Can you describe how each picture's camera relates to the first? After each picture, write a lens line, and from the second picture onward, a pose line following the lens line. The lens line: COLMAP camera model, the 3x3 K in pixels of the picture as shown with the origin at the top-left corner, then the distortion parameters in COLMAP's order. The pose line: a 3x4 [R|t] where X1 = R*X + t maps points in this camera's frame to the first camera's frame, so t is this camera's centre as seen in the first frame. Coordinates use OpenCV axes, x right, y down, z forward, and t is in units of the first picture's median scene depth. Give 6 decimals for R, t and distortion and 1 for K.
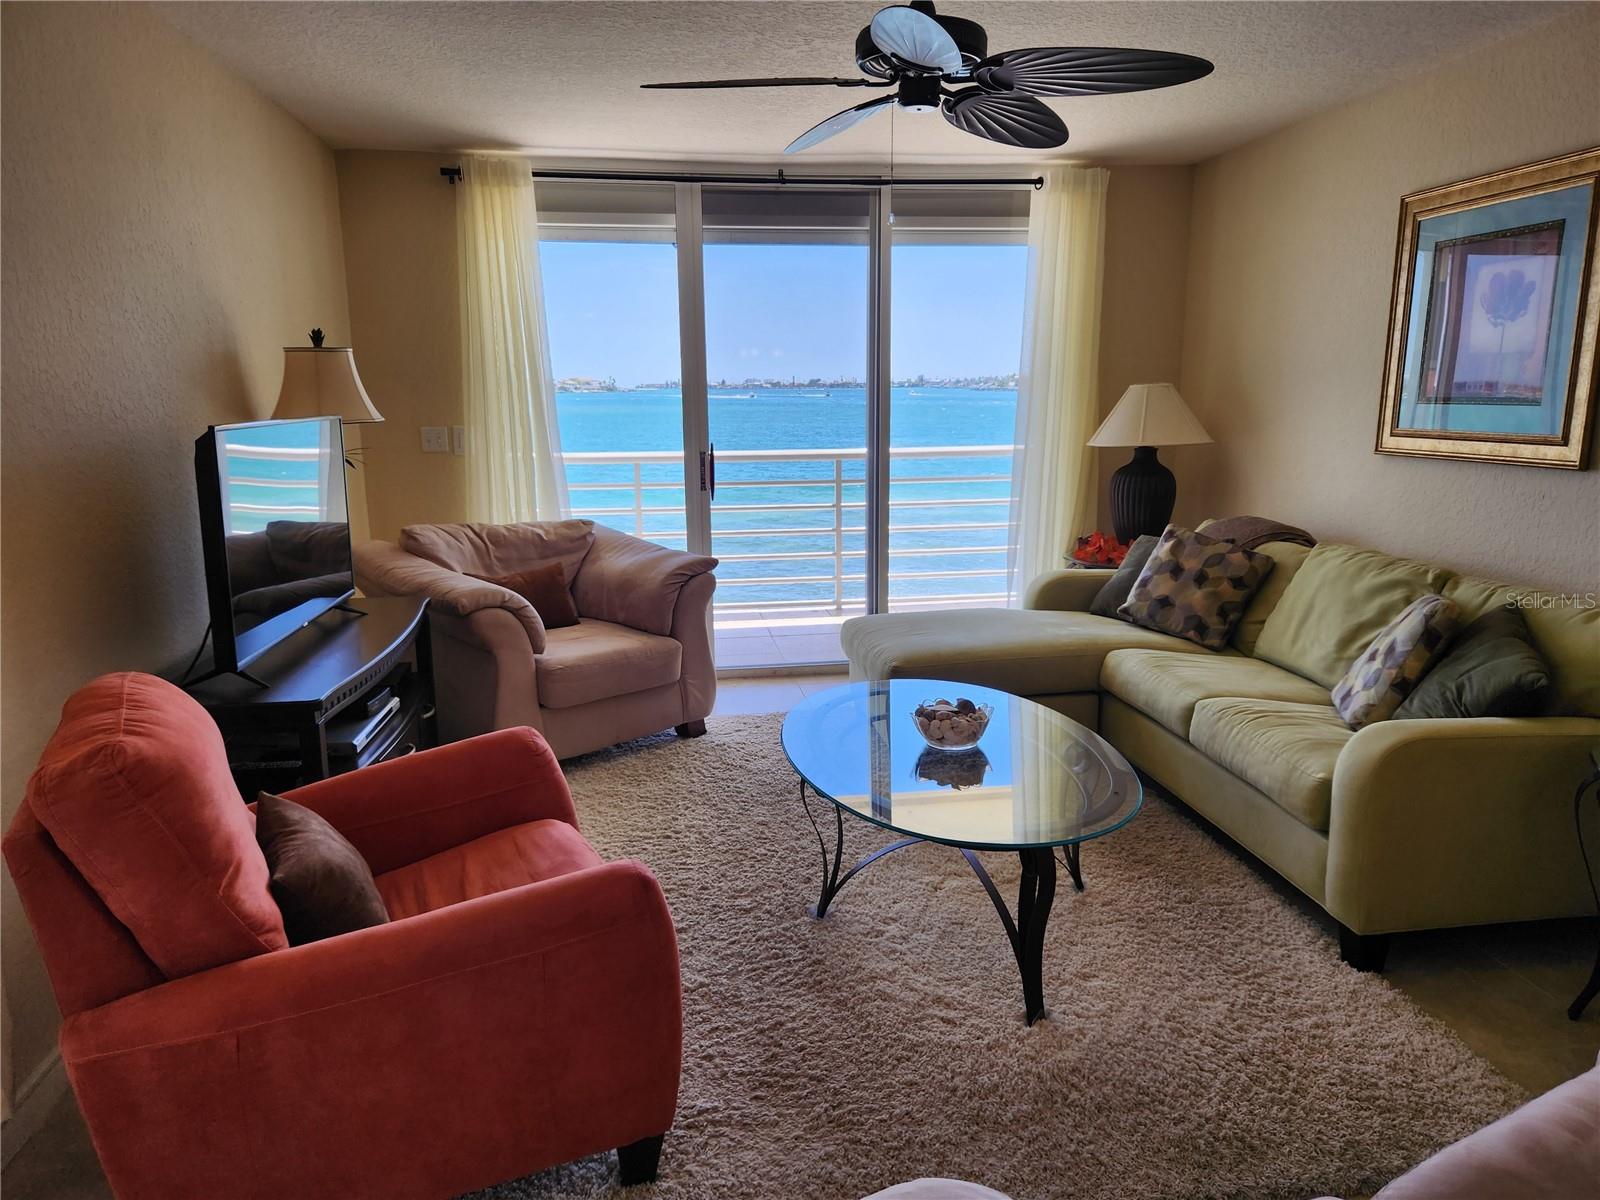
lens RADIAL K [[1074.0, 0, 789.8], [0, 1074.0, 596.1], [0, 0, 1]] dist [0.059991, -0.050396]
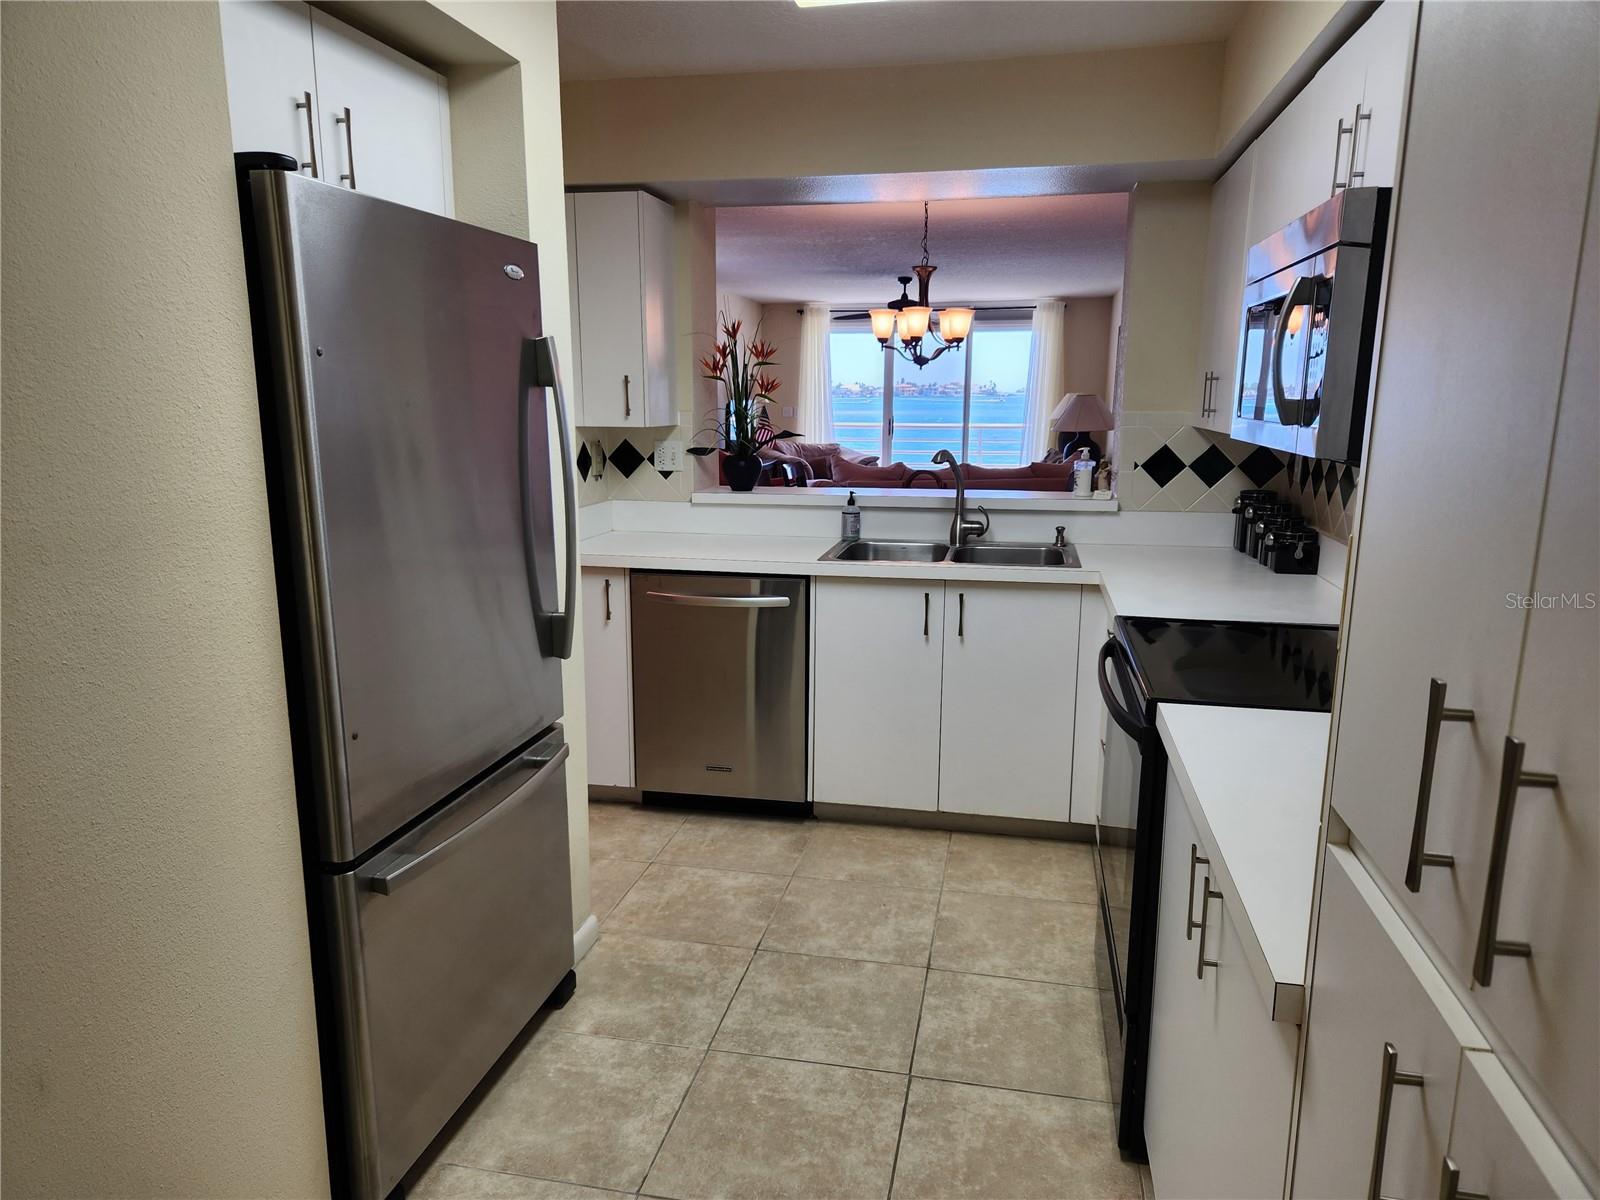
lens RADIAL K [[1074.0, 0, 796.5], [0, 1074.0, 602.2], [0, 0, 1]] dist [0.059991, -0.050396]
pose [[0.941713, 0.076711, -0.327553, 0.778829], [-0.074598, 0.997032, 0.019029, 0.354734], [0.328041, 0.006514, 0.944641, -1.946071]]
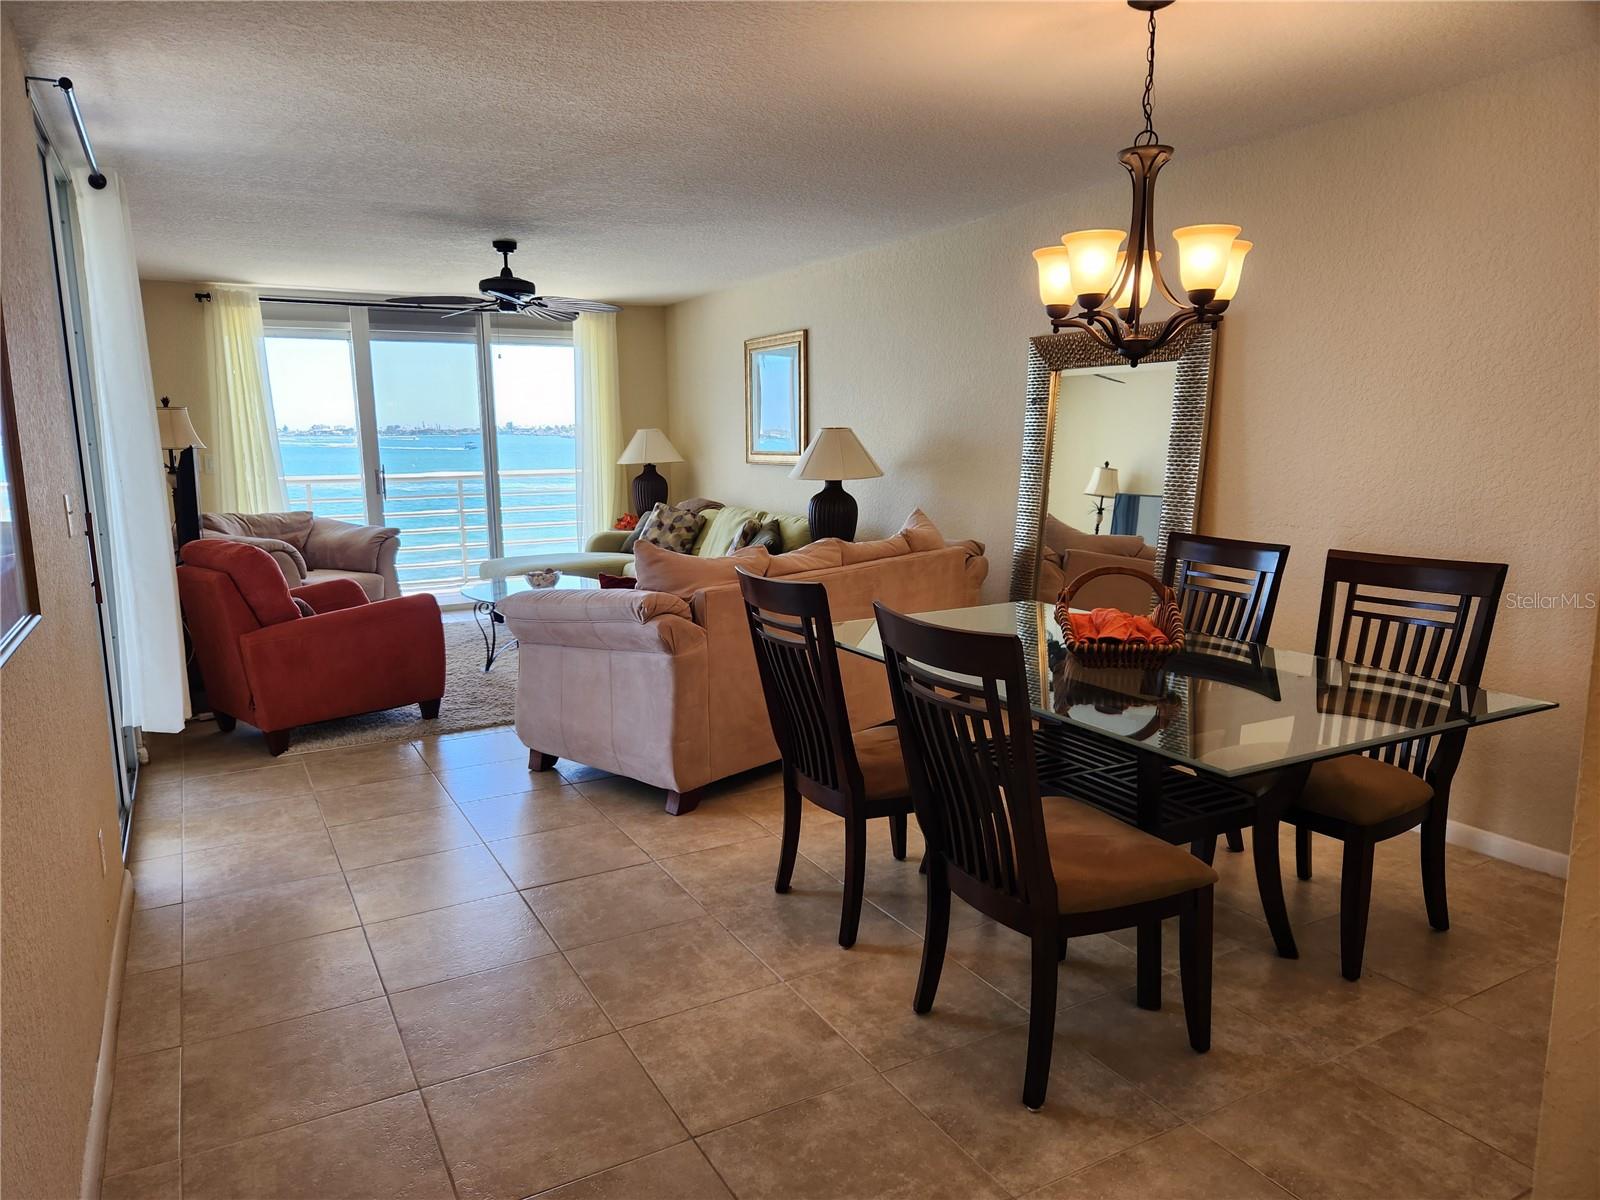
lens RADIAL K [[1074.0, 0, 795.7], [0, 1074.0, 594.2], [0, 0, 1]] dist [0.059991, -0.050396]
pose [[0.930559, -0.057036, 0.361672, -0.135739], [0.072892, 0.996878, -0.030338, 0.204742], [-0.358813, 0.054594, 0.931812, -1.007396]]
